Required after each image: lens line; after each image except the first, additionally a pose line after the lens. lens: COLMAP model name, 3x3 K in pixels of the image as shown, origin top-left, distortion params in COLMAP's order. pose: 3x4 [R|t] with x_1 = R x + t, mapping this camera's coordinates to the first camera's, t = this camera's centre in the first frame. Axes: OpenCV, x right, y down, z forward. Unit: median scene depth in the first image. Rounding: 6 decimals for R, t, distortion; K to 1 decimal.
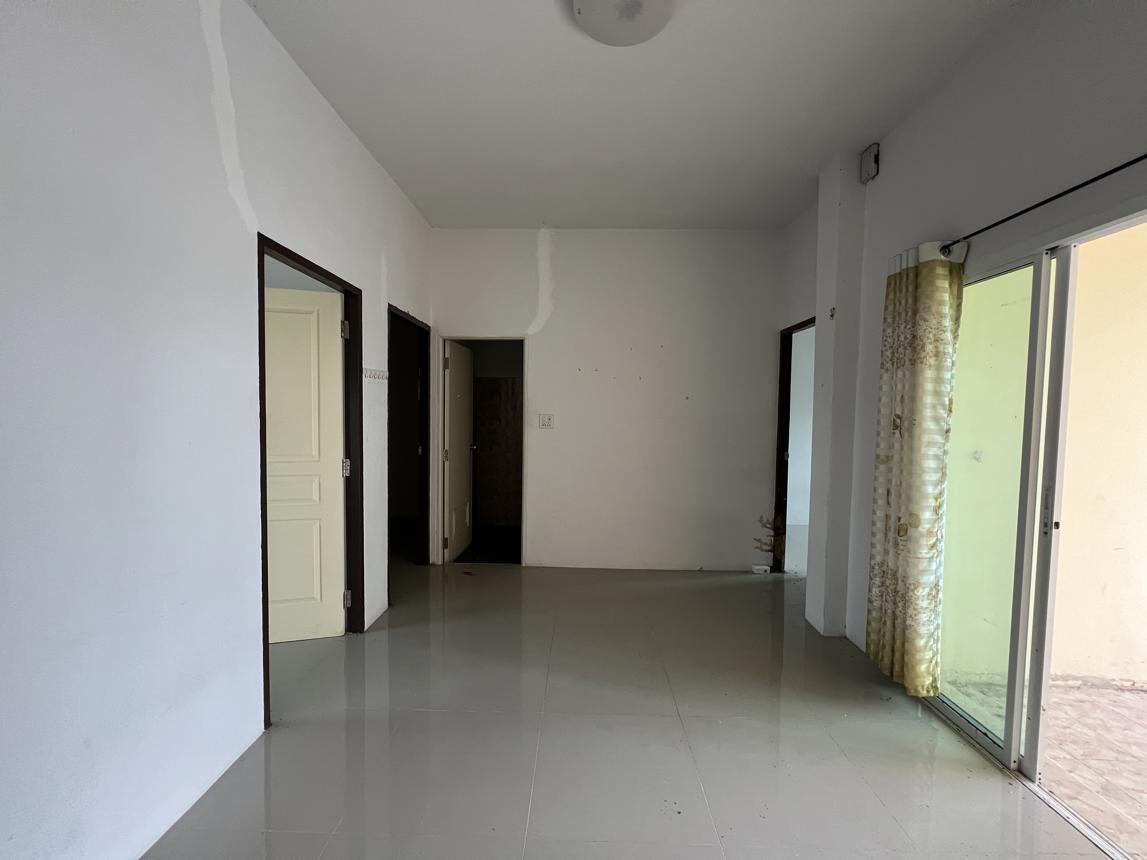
lens RADIAL K [[458.4, 0, 575.1], [0, 458.4, 432.0], [0, 0, 1]] dist [-0.002639, 0.000150]
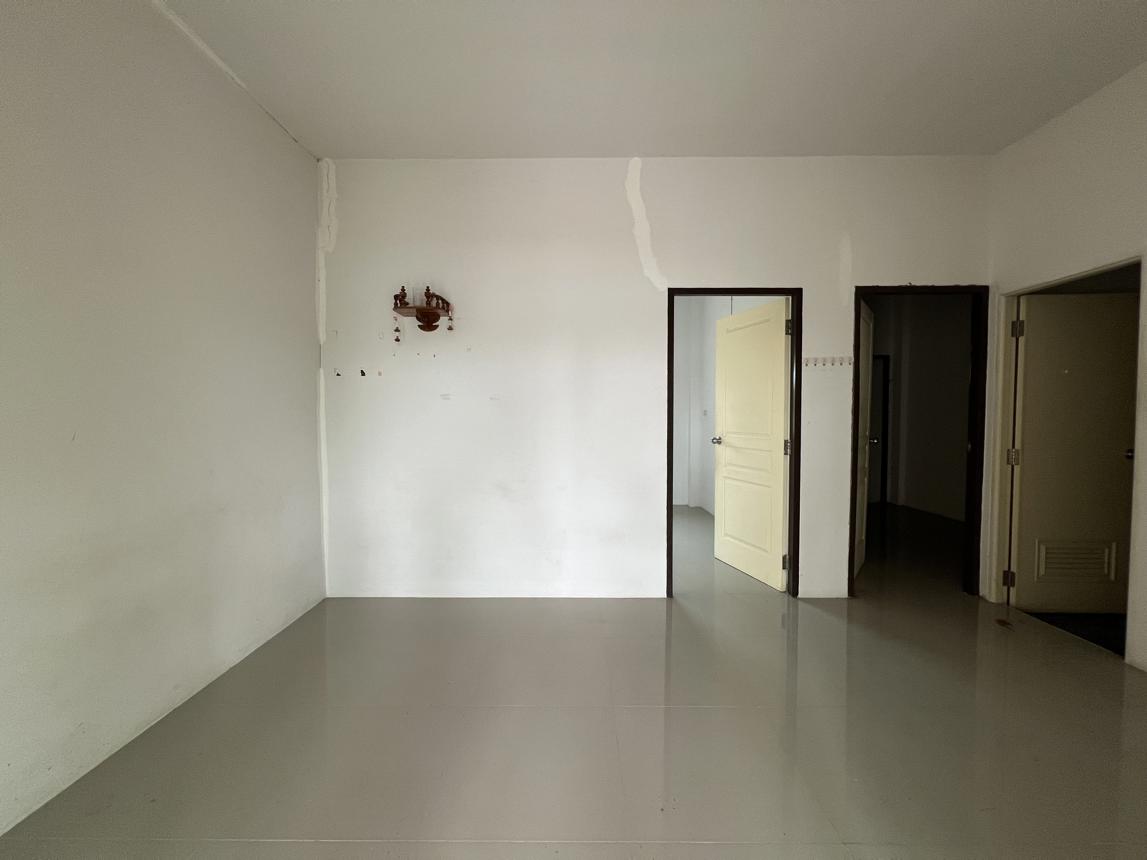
lens RADIAL K [[458.4, 0, 575.1], [0, 458.4, 432.0], [0, 0, 1]] dist [-0.002639, 0.000150]
pose [[0.000895, 0.017540, -0.999846, 0.448834], [-0.041520, 0.998985, 0.017487, 0.029562], [0.999137, 0.041498, 0.001622, 0.320328]]
